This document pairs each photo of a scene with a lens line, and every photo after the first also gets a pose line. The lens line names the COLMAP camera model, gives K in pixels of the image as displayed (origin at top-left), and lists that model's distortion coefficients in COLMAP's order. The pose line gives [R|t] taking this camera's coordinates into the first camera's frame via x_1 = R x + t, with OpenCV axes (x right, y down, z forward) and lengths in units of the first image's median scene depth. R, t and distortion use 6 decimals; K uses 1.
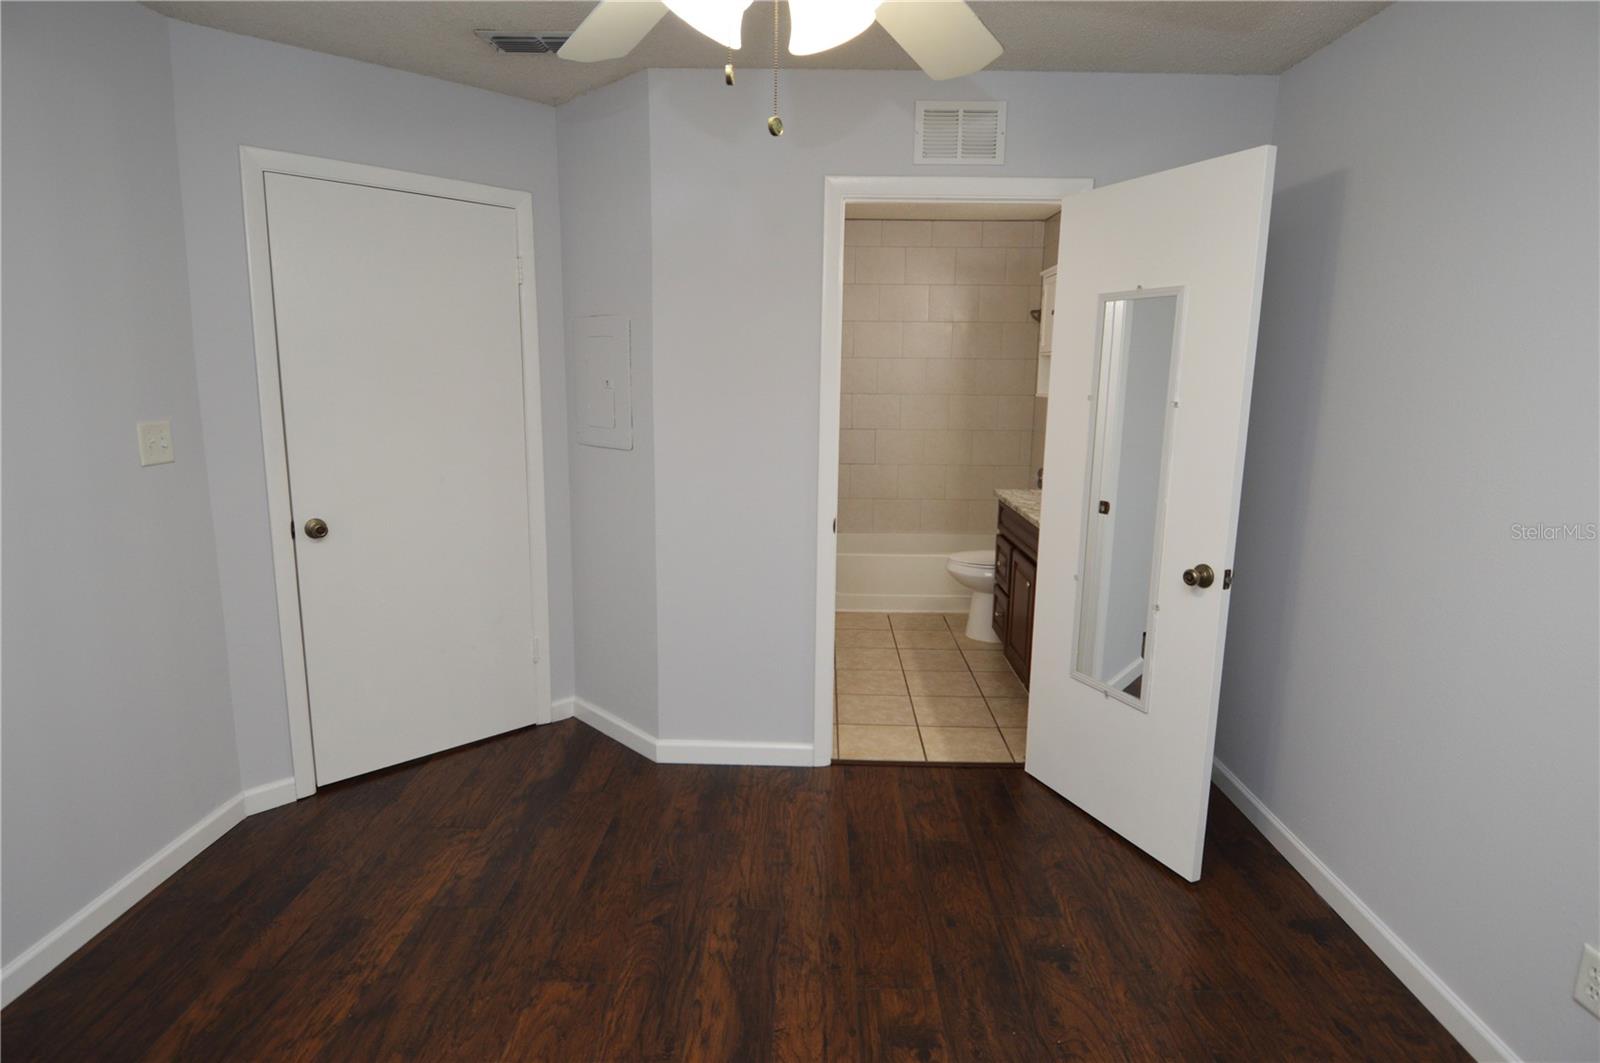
lens RADIAL K [[854.4, 0, 810.5], [0, 854.4, 519.2], [0, 0, 1]] dist [0.036695, -0.049254]
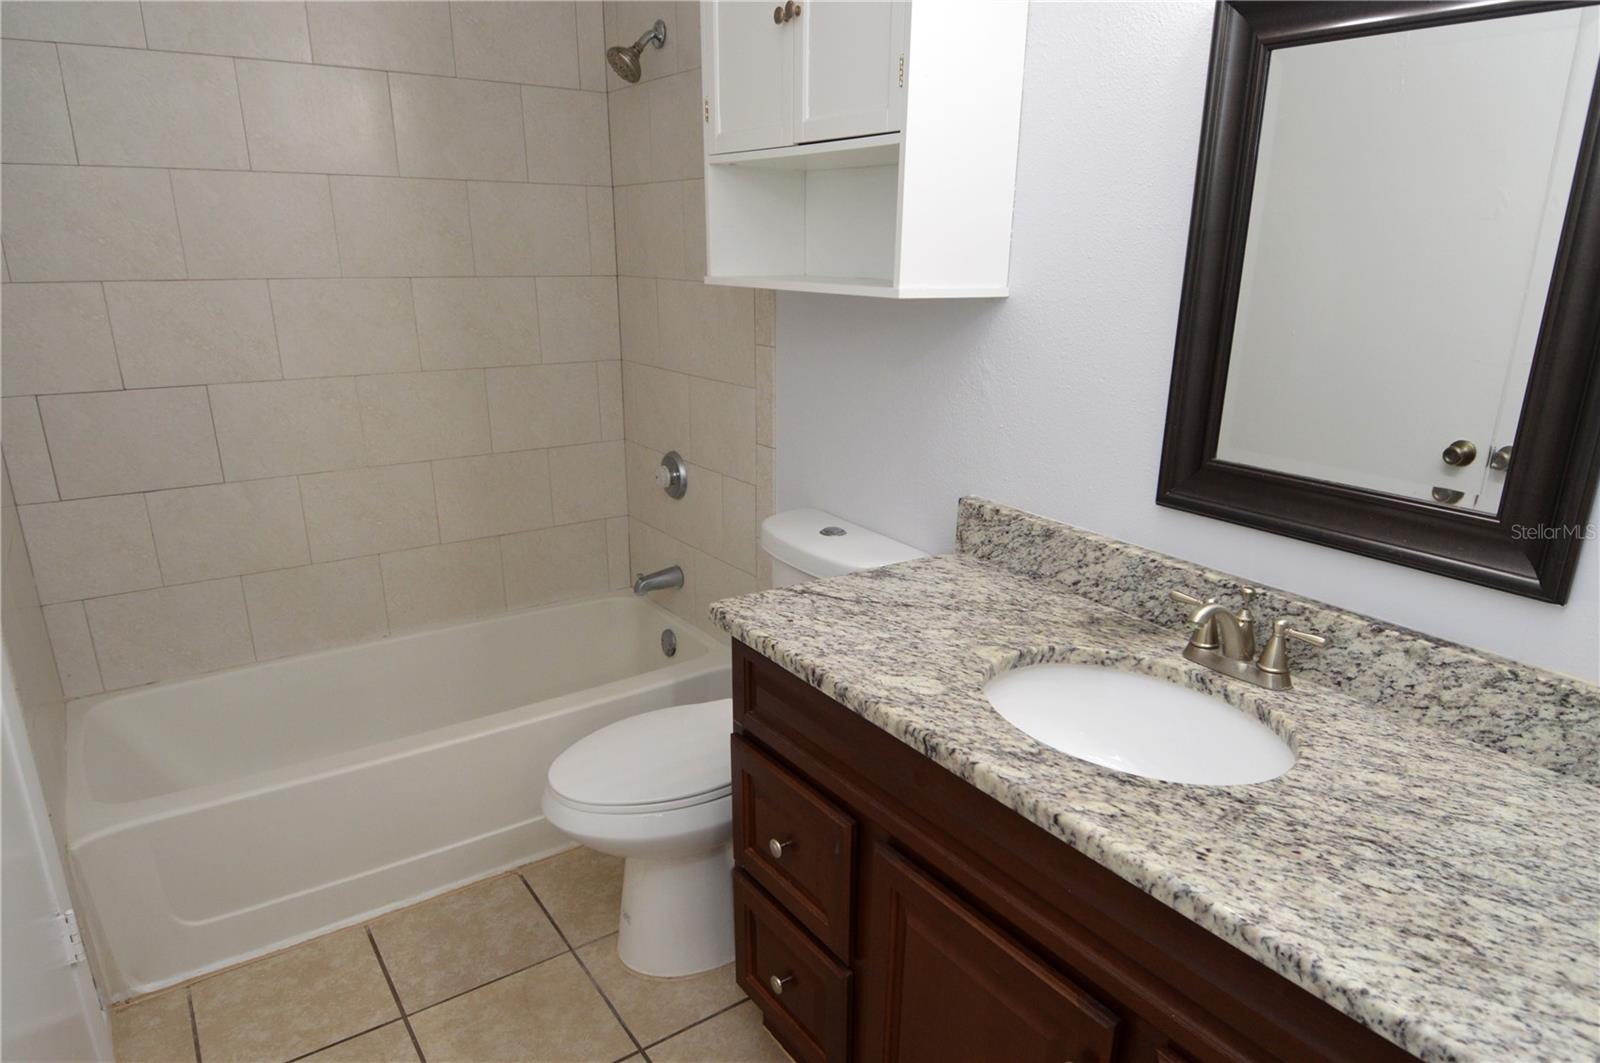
lens RADIAL K [[994.8, 0, 825.1], [0, 994.8, 583.7], [0, 0, 1]] dist [0.025700, -0.038975]
pose [[0.806121, -0.193118, 0.559351, 0.073440], [0.097515, 0.975679, 0.196321, -0.170170], [-0.583660, -0.103713, 0.805348, 1.065412]]
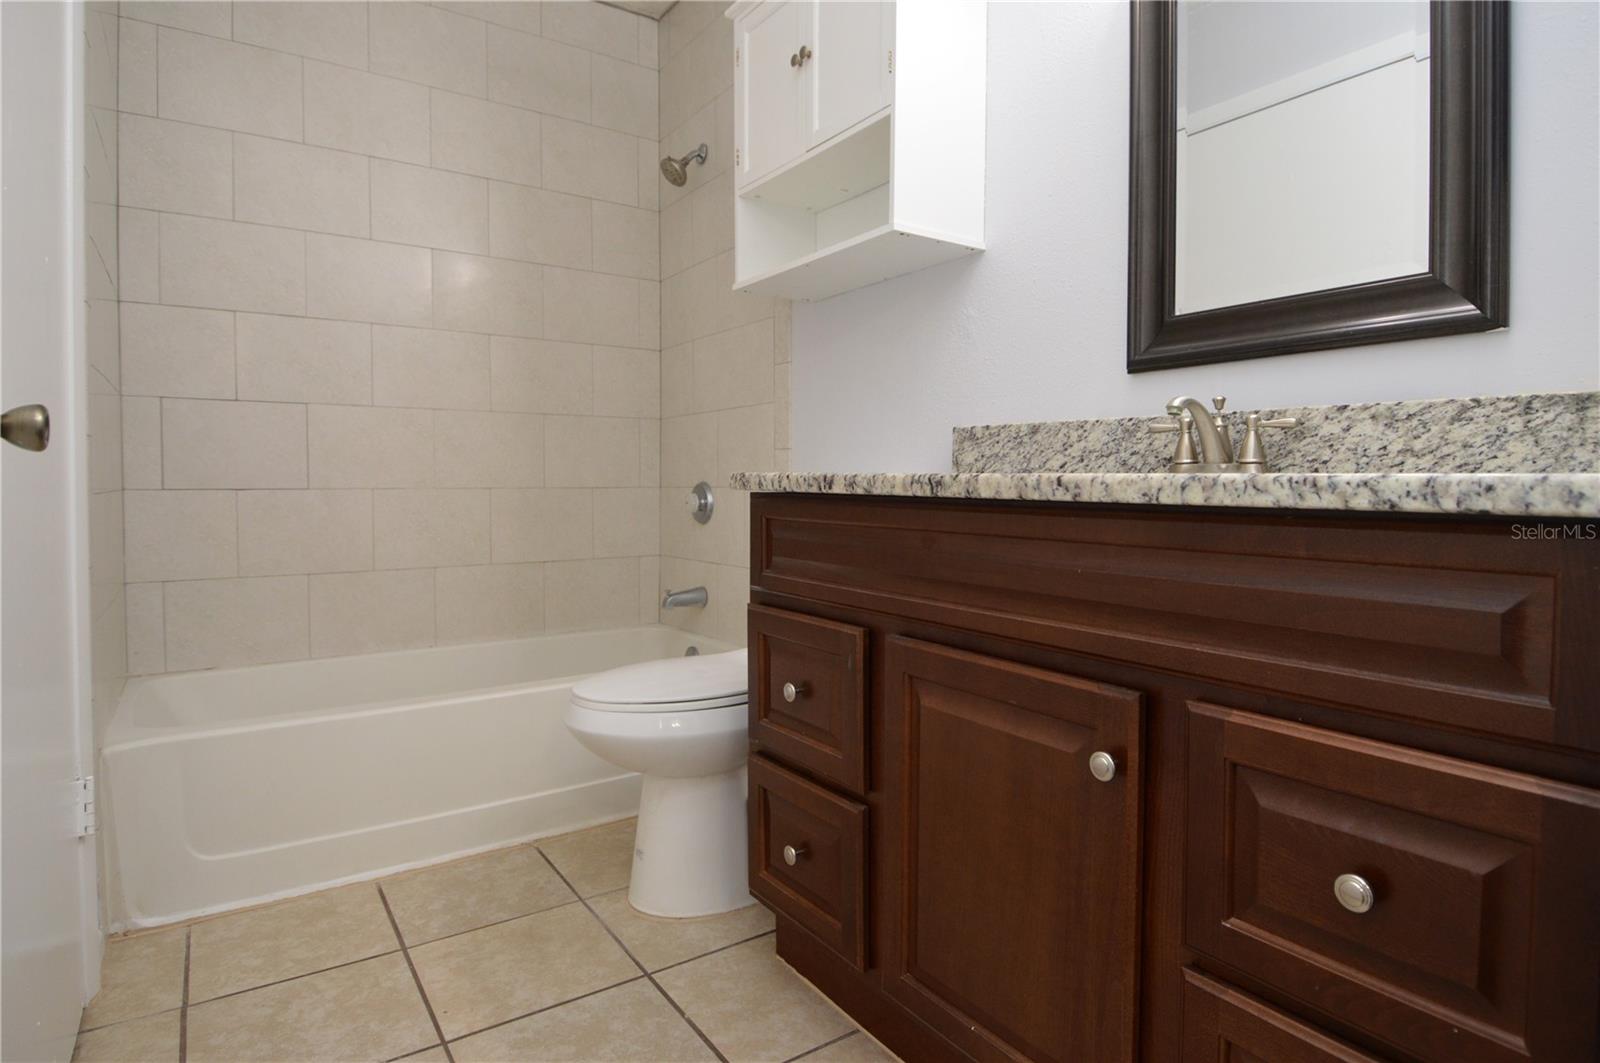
lens RADIAL K [[877.5, 0, 822.6], [0, 877.5, 507.5], [0, 0, 1]] dist [0.024252, -0.034734]
pose [[0.813473, -0.028043, 0.580926, 0.061831], [0.108092, 0.988725, -0.103633, 0.029052], [-0.571470, 0.147096, 0.807332, 1.084572]]
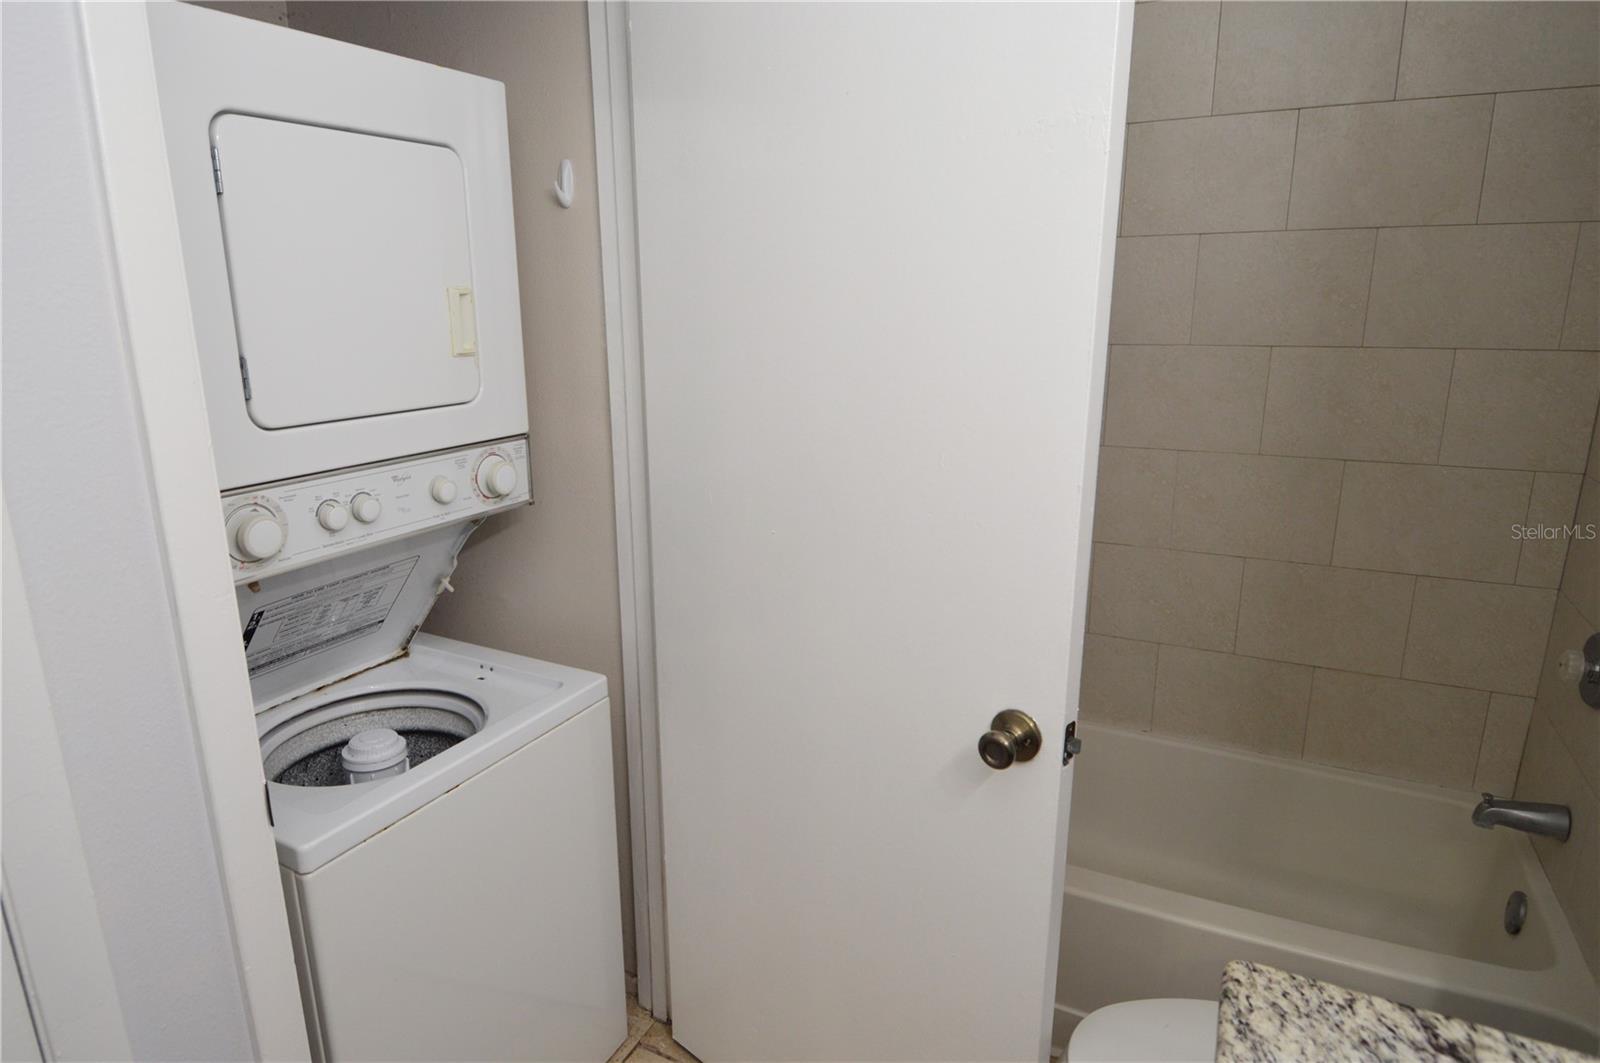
lens RADIAL K [[917.1, 0, 798.4], [0, 917.1, 518.7], [0, 0, 1]] dist [0.017711, -0.030010]
pose [[0.896492, 0.090944, -0.433626, 0.326270], [-0.059772, 0.994585, 0.085021, -0.206894], [0.439010, -0.050302, 0.897073, 1.250302]]
